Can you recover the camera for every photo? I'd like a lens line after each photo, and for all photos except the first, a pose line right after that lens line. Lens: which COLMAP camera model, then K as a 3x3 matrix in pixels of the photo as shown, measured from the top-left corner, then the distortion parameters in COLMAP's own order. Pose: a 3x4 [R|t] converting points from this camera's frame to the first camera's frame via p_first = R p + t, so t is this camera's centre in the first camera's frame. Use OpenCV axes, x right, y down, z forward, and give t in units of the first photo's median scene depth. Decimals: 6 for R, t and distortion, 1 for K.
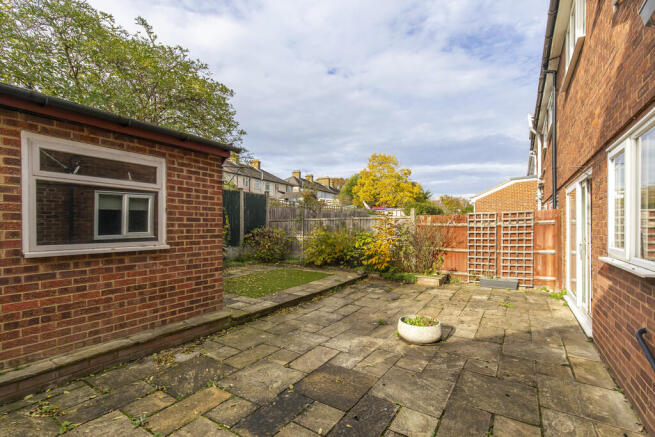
lens RADIAL K [[293.6, 0, 314.4], [0, 293.6, 226.7], [0, 0, 1]] dist [0.001281, 0.000106]
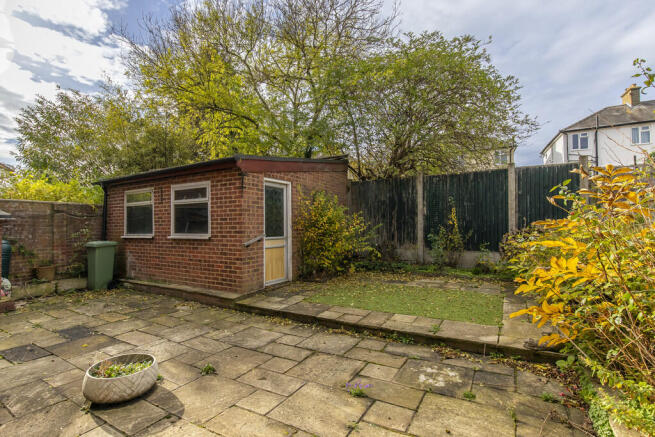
lens RADIAL K [[312.7, 0, 327.5], [0, 312.7, 218.5], [0, 0, 1]] dist [-0.001325, -0.000629]
pose [[0.074085, -0.021043, -0.997030, 1.061216], [0.007421, 0.999761, -0.020549, 0.005649], [0.997224, -0.005876, 0.074224, 1.357821]]
